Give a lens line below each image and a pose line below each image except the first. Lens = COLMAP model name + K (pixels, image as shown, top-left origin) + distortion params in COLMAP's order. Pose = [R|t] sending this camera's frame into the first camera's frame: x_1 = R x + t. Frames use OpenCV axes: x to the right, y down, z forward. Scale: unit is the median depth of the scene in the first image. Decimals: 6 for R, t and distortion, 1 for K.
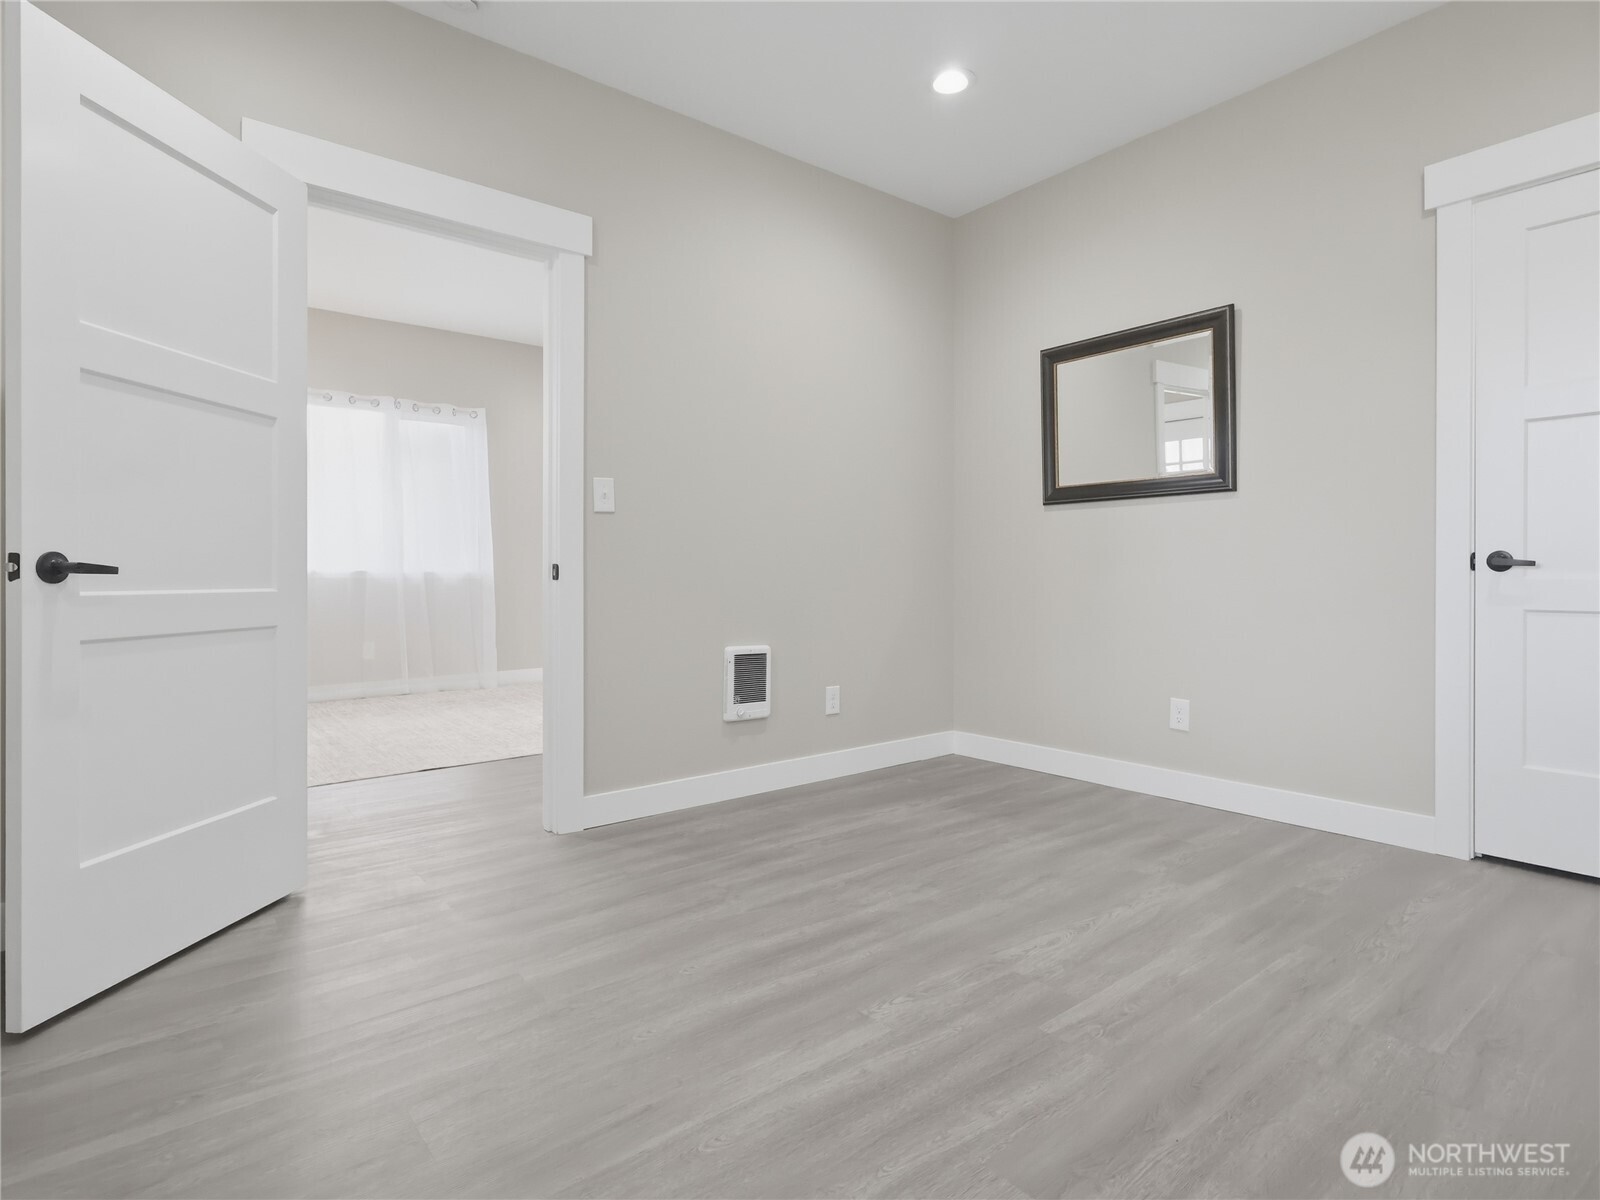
lens RADIAL K [[844.5, 0, 798.3], [0, 844.5, 620.0], [0, 0, 1]] dist [-0.002725, -0.000302]
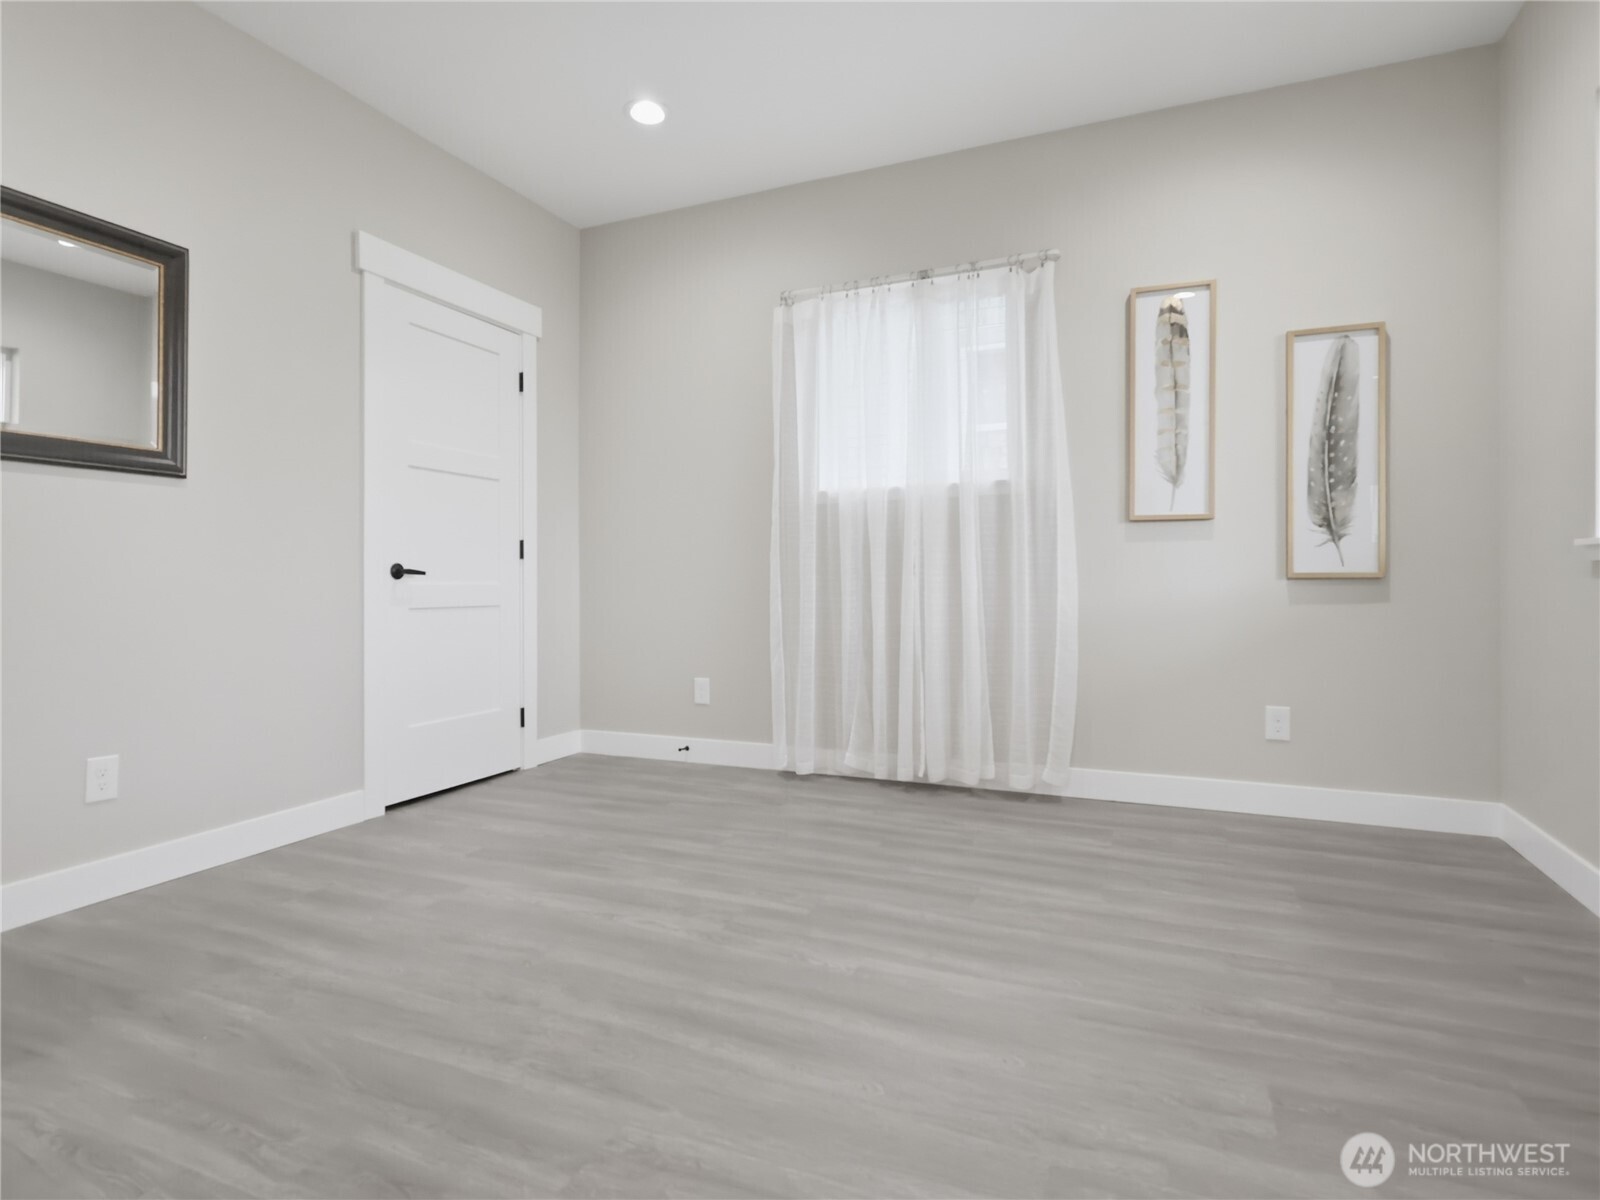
lens RADIAL K [[817.4, 0, 826.3], [0, 817.4, 590.6], [0, 0, 1]] dist [-0.000056, -0.000195]
pose [[-0.477345, -0.006003, 0.878695, -0.631912], [0.051765, 0.998048, 0.034940, -0.053678], [-0.877190, 0.062164, -0.476102, 1.131020]]
